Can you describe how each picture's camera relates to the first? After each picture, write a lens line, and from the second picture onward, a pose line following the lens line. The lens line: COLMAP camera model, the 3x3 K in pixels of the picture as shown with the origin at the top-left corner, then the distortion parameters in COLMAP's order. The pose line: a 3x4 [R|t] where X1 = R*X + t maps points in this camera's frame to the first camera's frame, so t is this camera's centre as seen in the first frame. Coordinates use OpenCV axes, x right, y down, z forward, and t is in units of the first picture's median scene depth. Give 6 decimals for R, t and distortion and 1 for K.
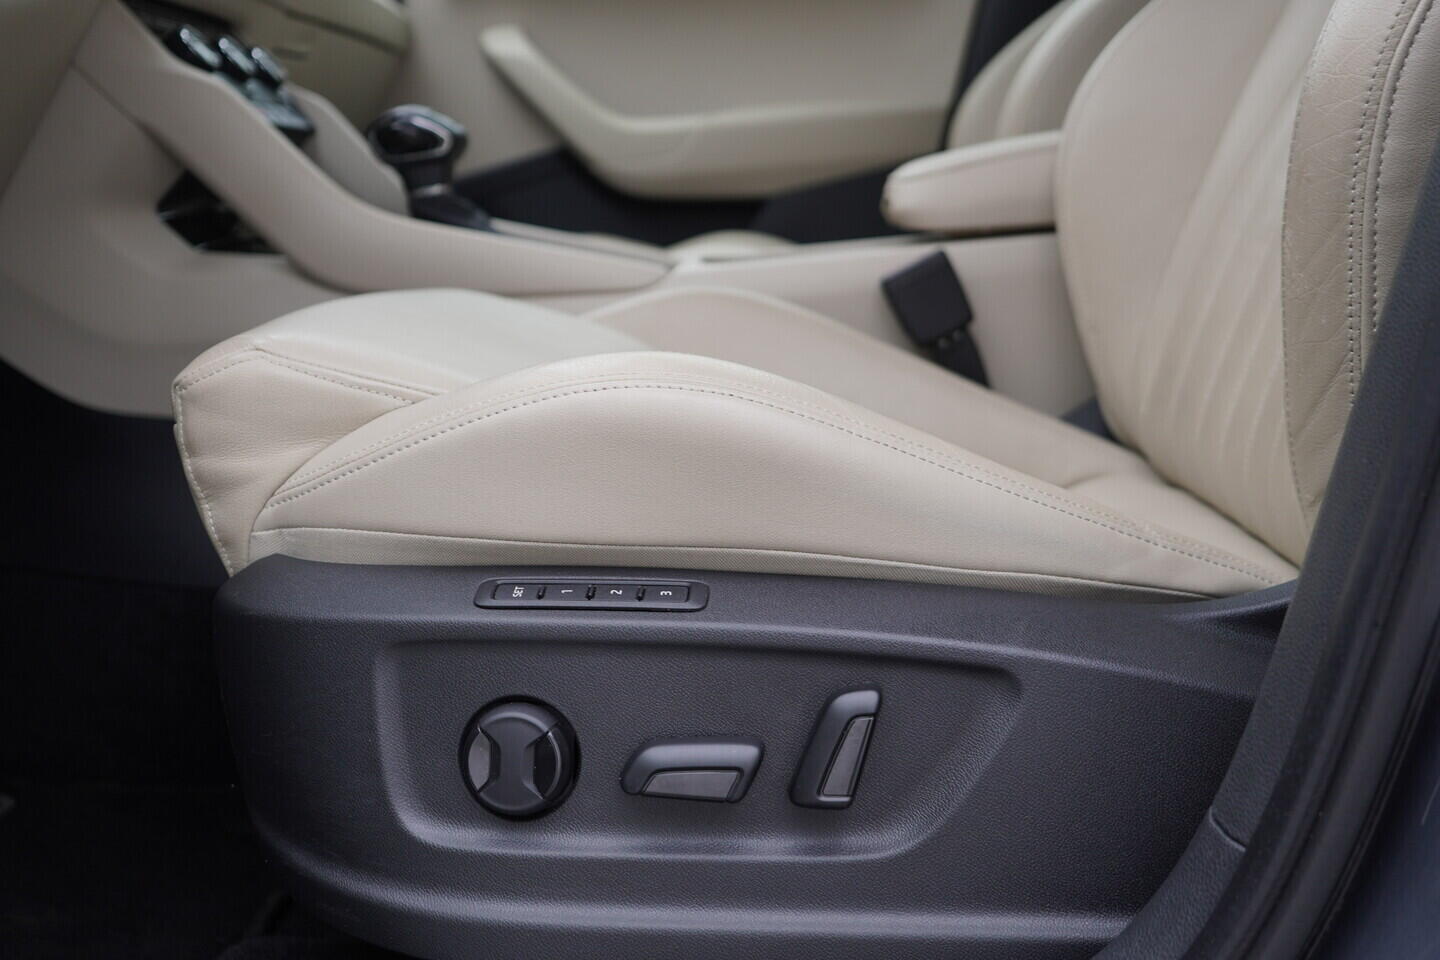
lens RADIAL K [[1482.7, 0, 717.9], [0, 1482.7, 476.6], [0, 0, 1]] dist [0.008512, 0.000000]
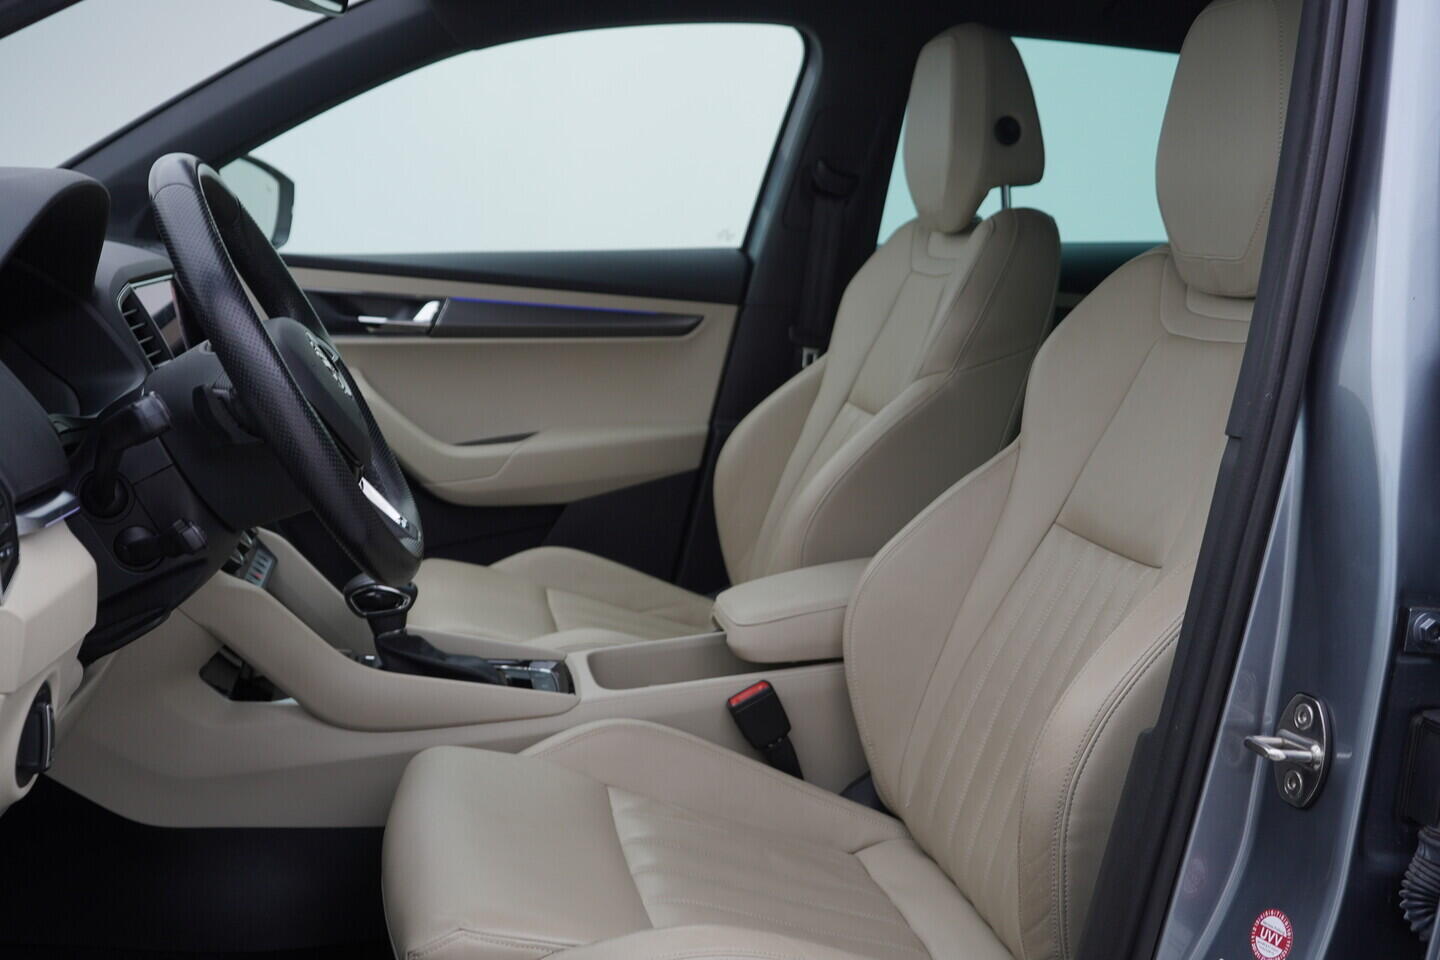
lens RADIAL K [[1482.7, 0, 724.5], [0, 1482.7, 481.8], [0, 0, 1]] dist [0.008512, 0.000000]
pose [[0.971124, -0.016467, 0.238007, -0.244444], [0.021902, 0.999556, -0.020212, -0.329682], [-0.237568, 0.024841, 0.971053, -0.438476]]
